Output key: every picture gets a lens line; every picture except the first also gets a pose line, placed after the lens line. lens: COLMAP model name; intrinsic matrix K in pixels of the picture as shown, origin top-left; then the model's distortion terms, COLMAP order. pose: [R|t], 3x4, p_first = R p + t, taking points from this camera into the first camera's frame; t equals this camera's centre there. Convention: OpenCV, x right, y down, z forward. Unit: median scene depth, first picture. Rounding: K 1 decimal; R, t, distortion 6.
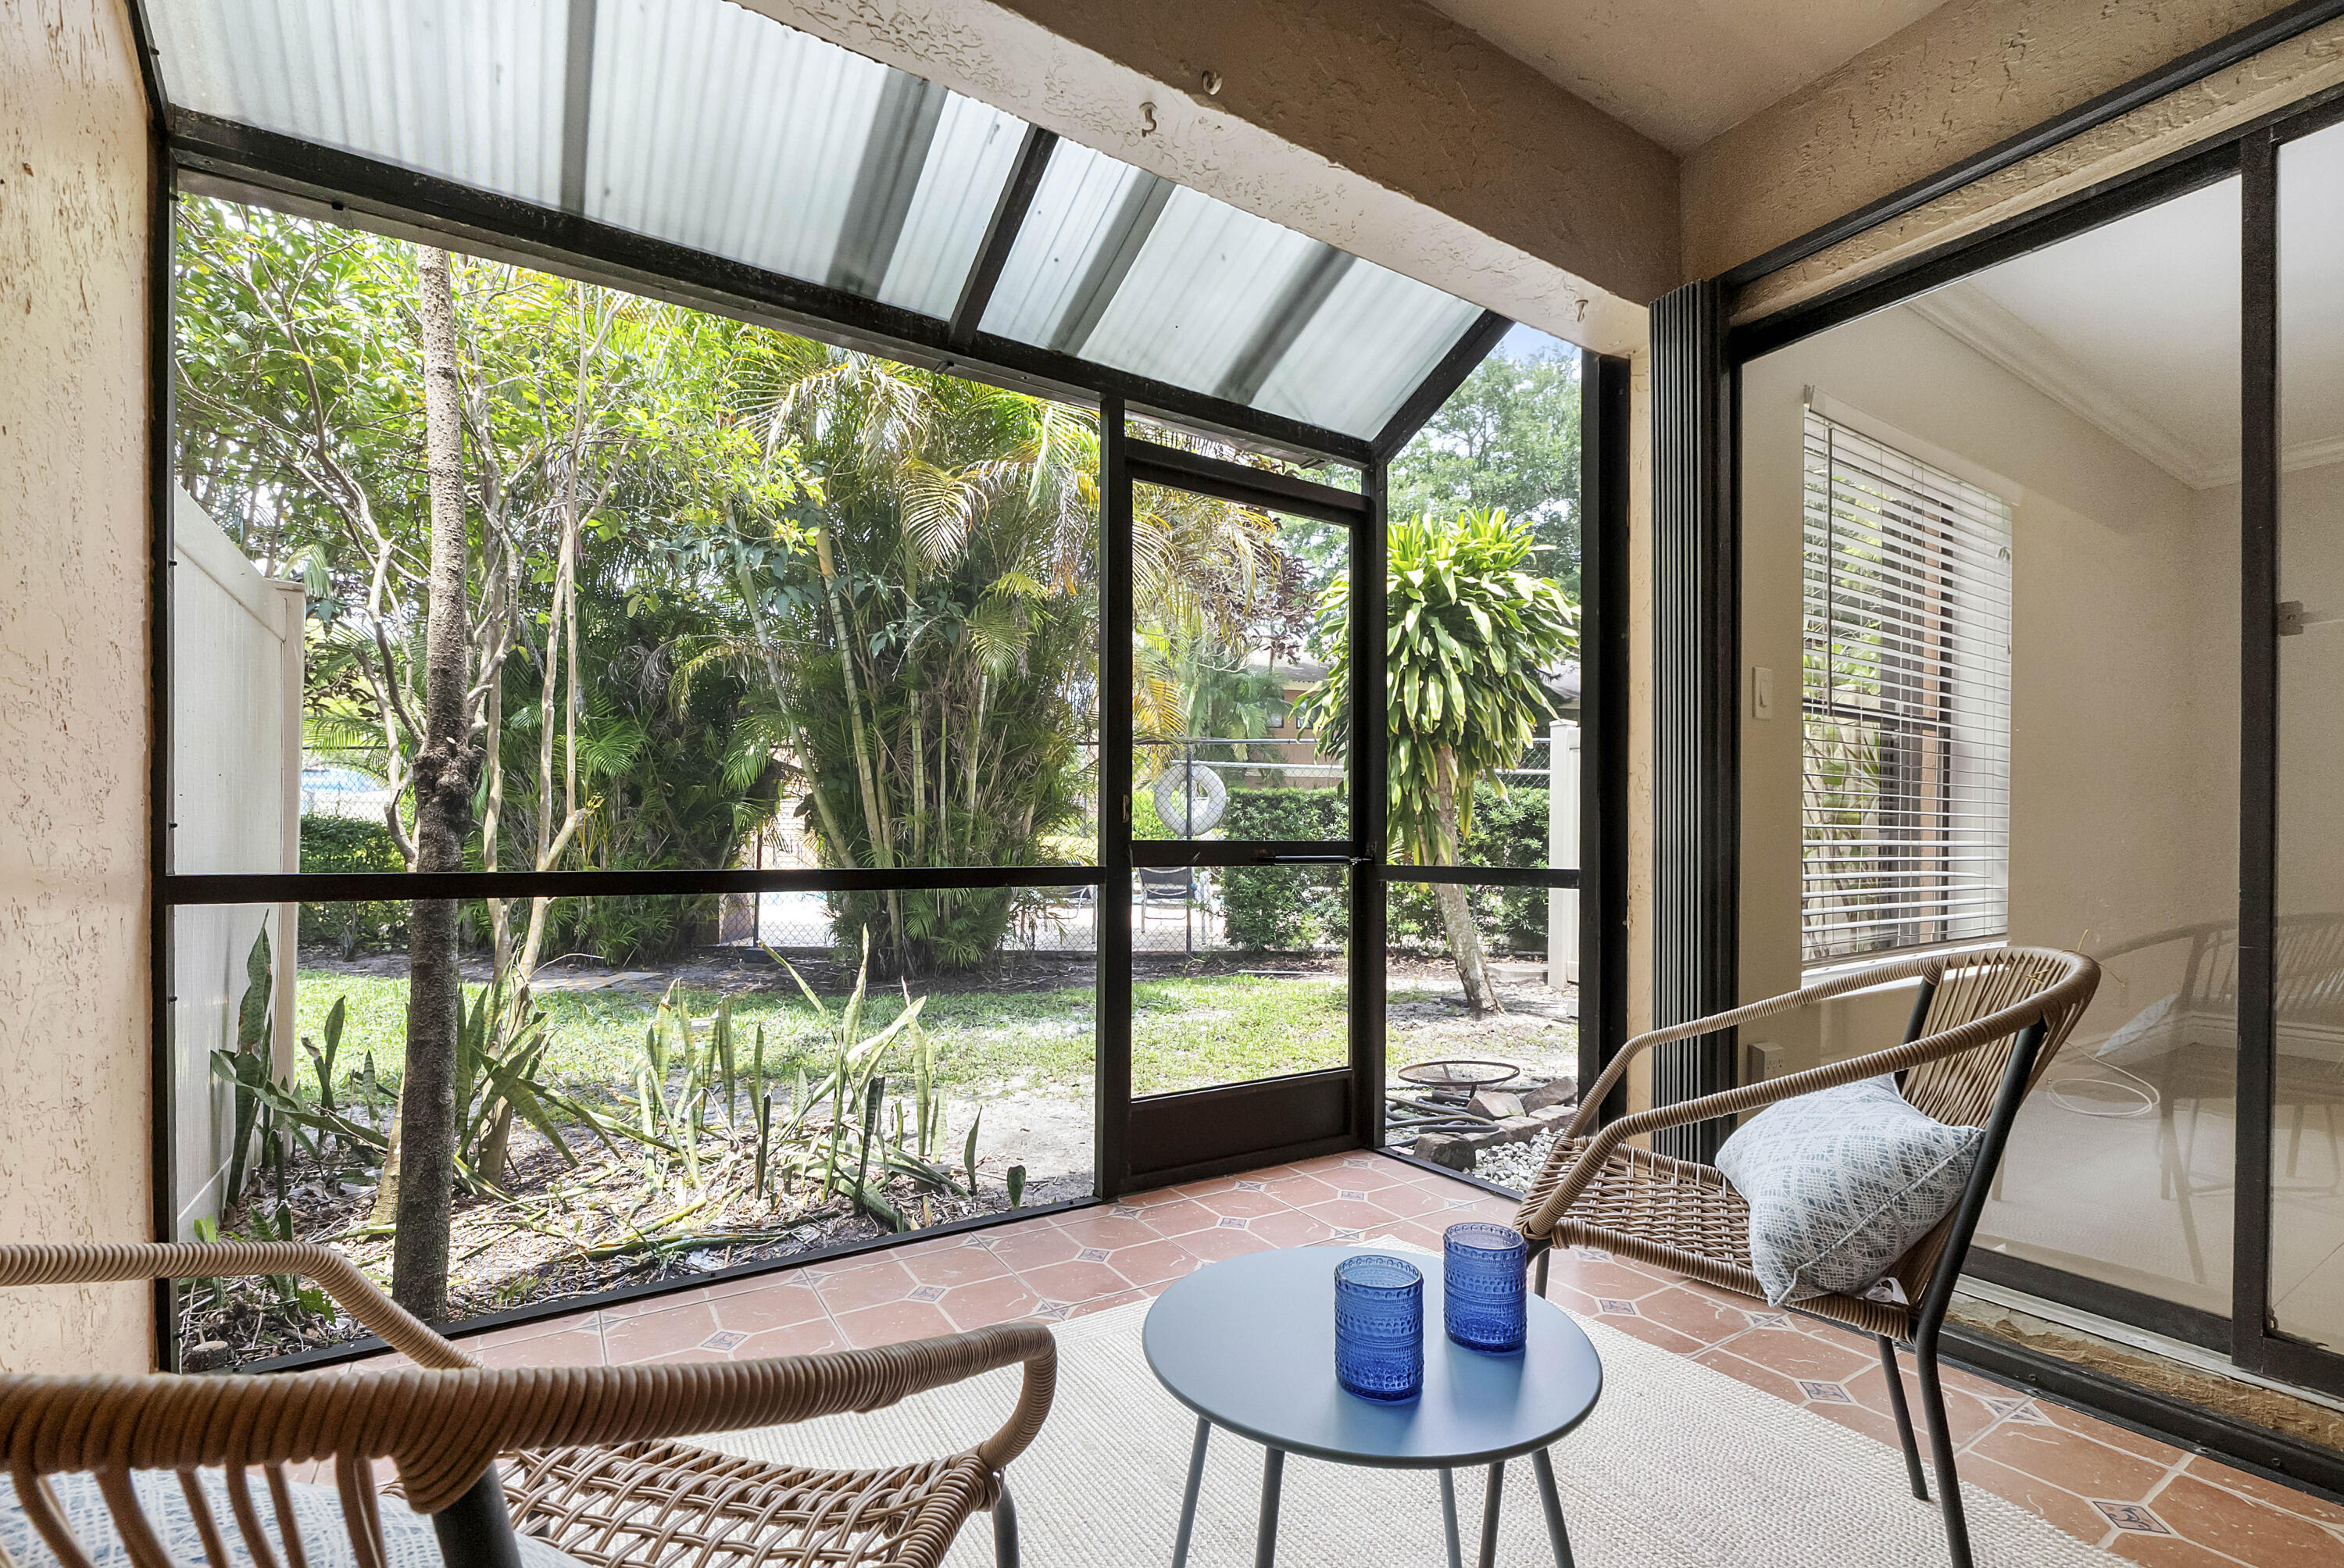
lens RADIAL K [[996.8, 0, 1214.0], [0, 996.8, 826.2], [0, 0, 1]] dist [-0.003521, 0.000294]
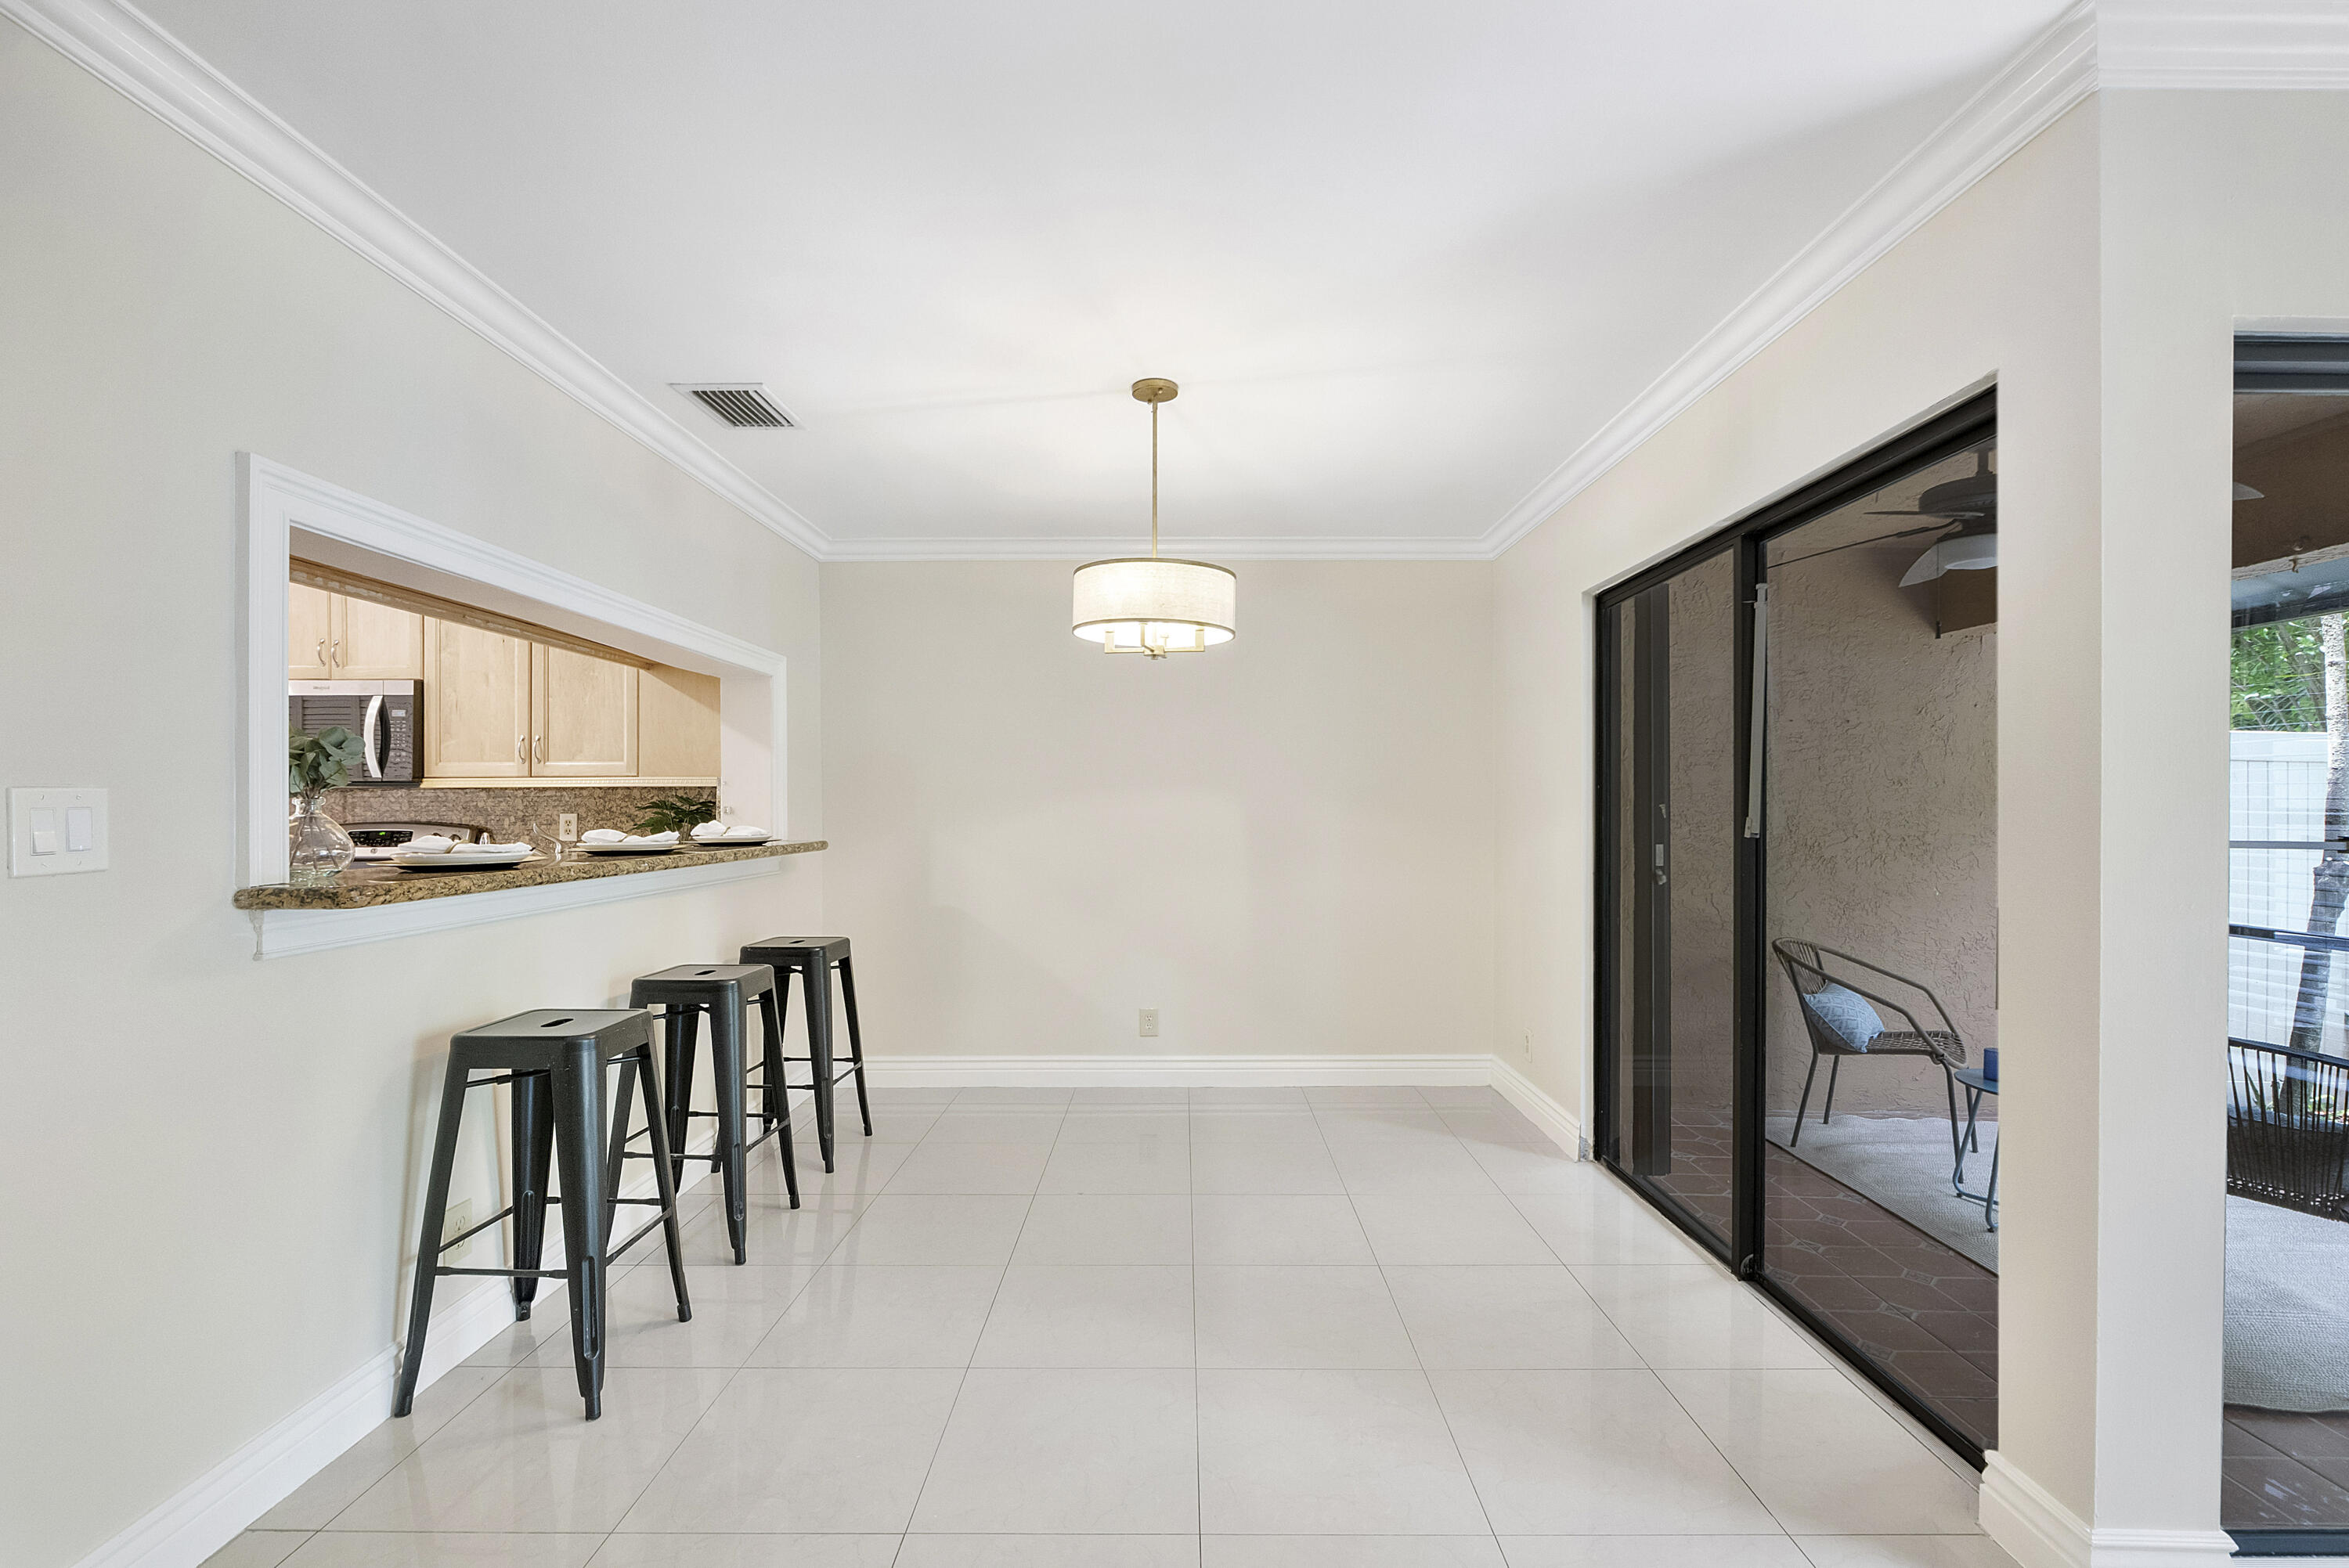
lens RADIAL K [[996.5, 0, 1181.0], [0, 996.5, 805.5], [0, 0, 1]] dist [-0.007376, -0.000754]
pose [[-0.532585, 0.000495, -0.846377, 1.558366], [-0.000043, 1.000000, 0.000612, -0.149161], [0.846377, 0.000362, -0.532584, 0.119466]]
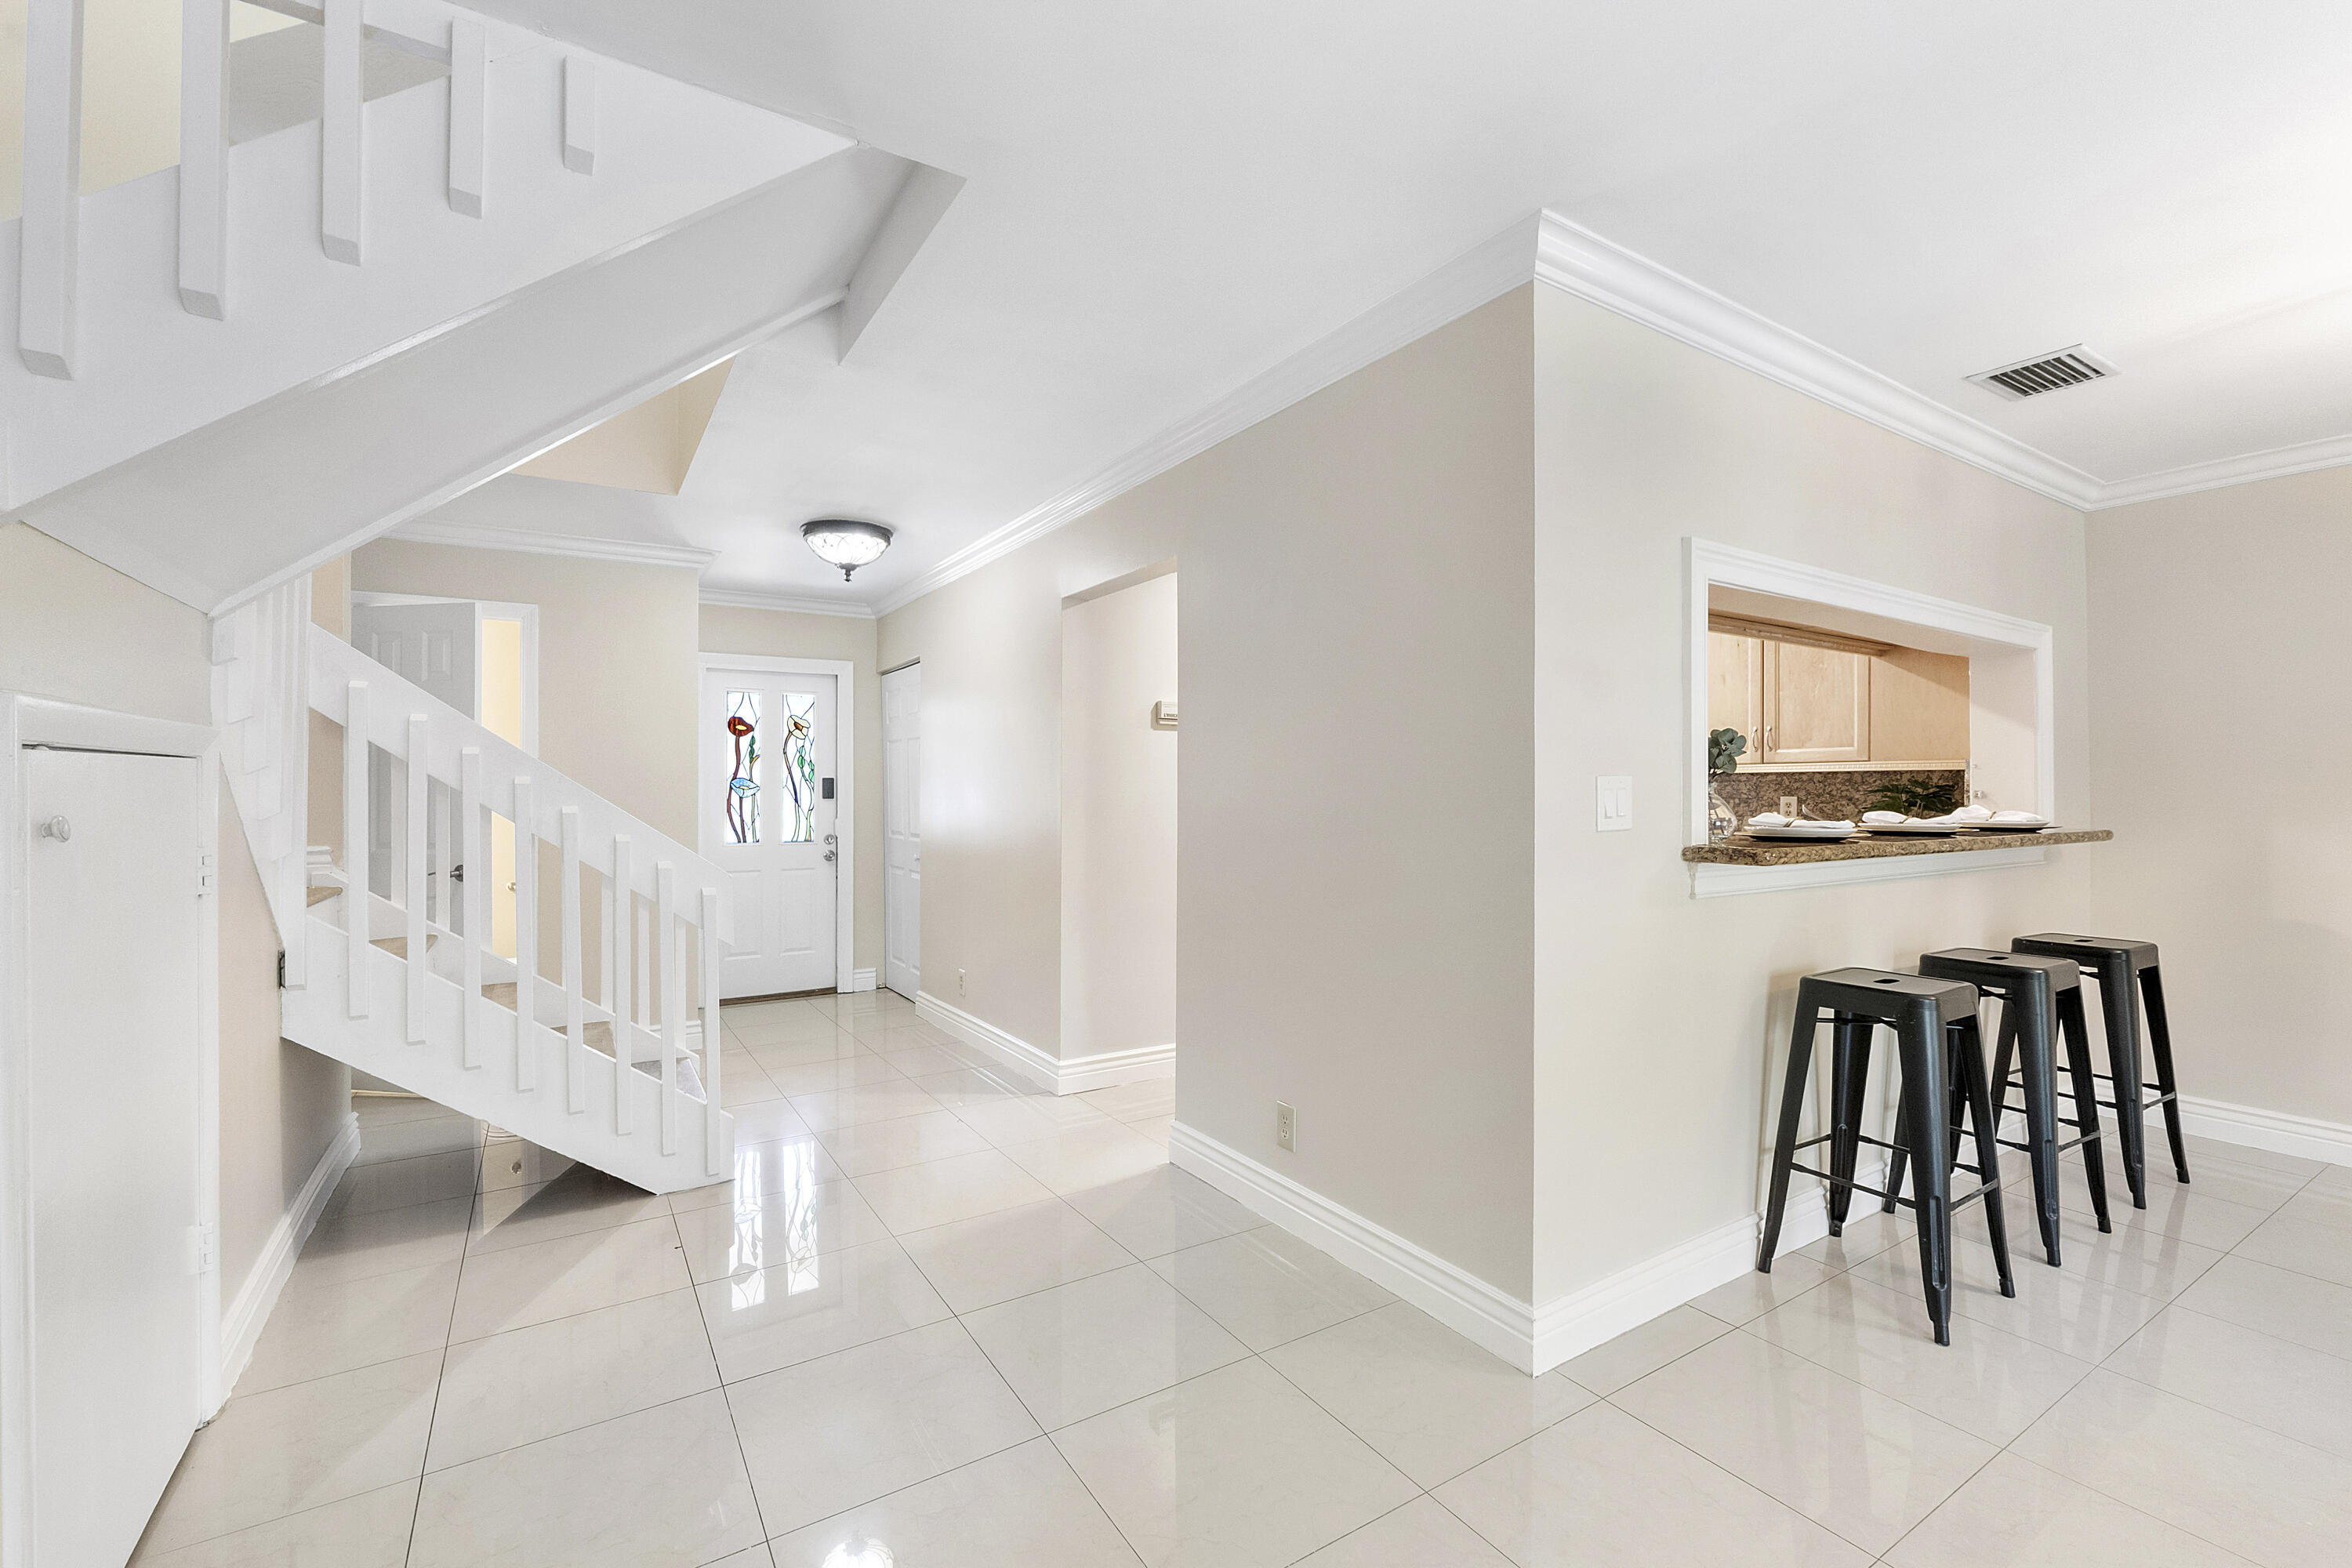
lens RADIAL K [[997.9, 0, 1186.4], [0, 997.9, 784.6], [0, 0, 1]] dist [-0.007376, -0.000754]
pose [[-0.999995, -0.002593, -0.001935, 1.777484], [-0.002586, 0.999991, -0.003445, -0.147508], [0.001944, -0.003440, -0.999992, 0.167746]]
